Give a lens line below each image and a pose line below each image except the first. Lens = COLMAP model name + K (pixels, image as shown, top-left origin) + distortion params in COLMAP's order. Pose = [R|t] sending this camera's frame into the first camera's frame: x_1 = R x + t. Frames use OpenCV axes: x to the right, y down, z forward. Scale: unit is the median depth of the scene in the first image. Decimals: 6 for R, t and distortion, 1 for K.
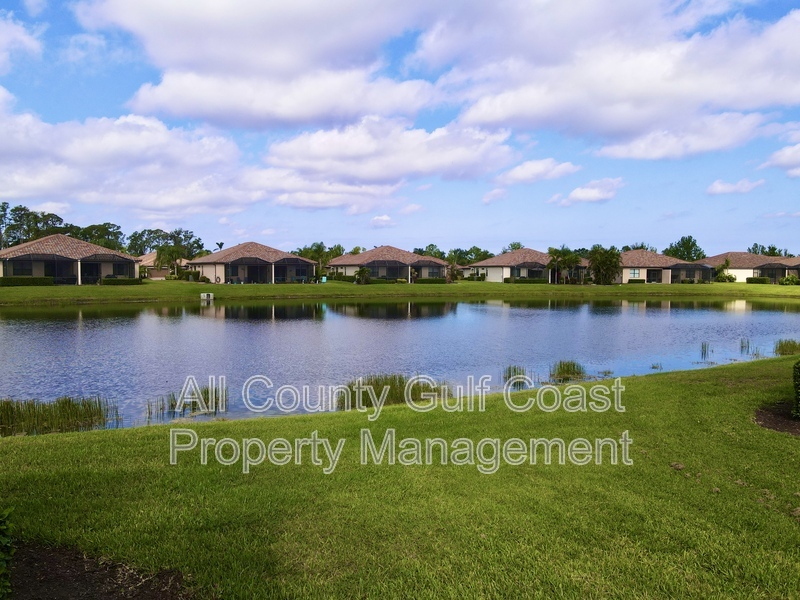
lens RADIAL K [[560.1, 0, 399.9], [0, 560.1, 299.2], [0, 0, 1]] dist [0.001130, 0.001348]
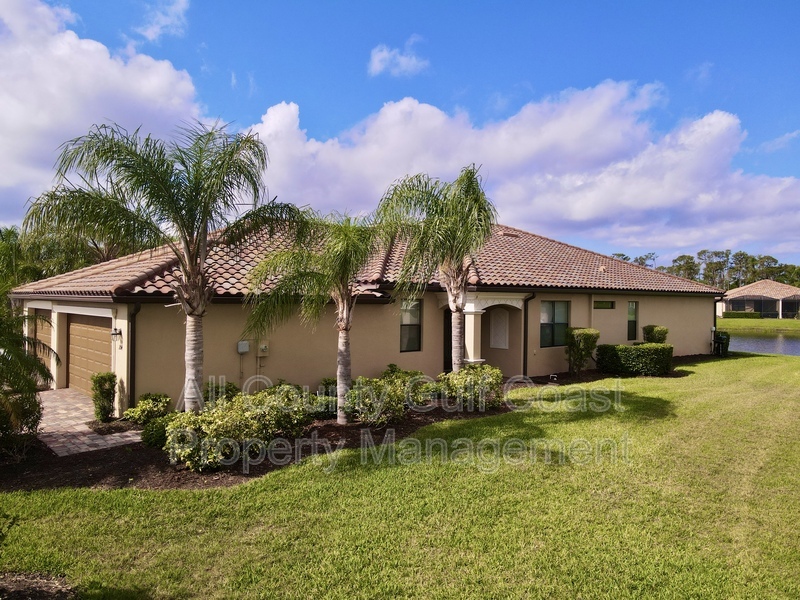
lens RADIAL K [[560.1, 0, 399.9], [0, 560.1, 299.0], [0, 0, 1]] dist [0.001130, 0.001348]
pose [[0.418799, -0.003165, -0.908073, 0.087551], [-0.055058, 0.998066, -0.028871, 0.005445], [0.906408, 0.062088, 0.417815, -0.127790]]
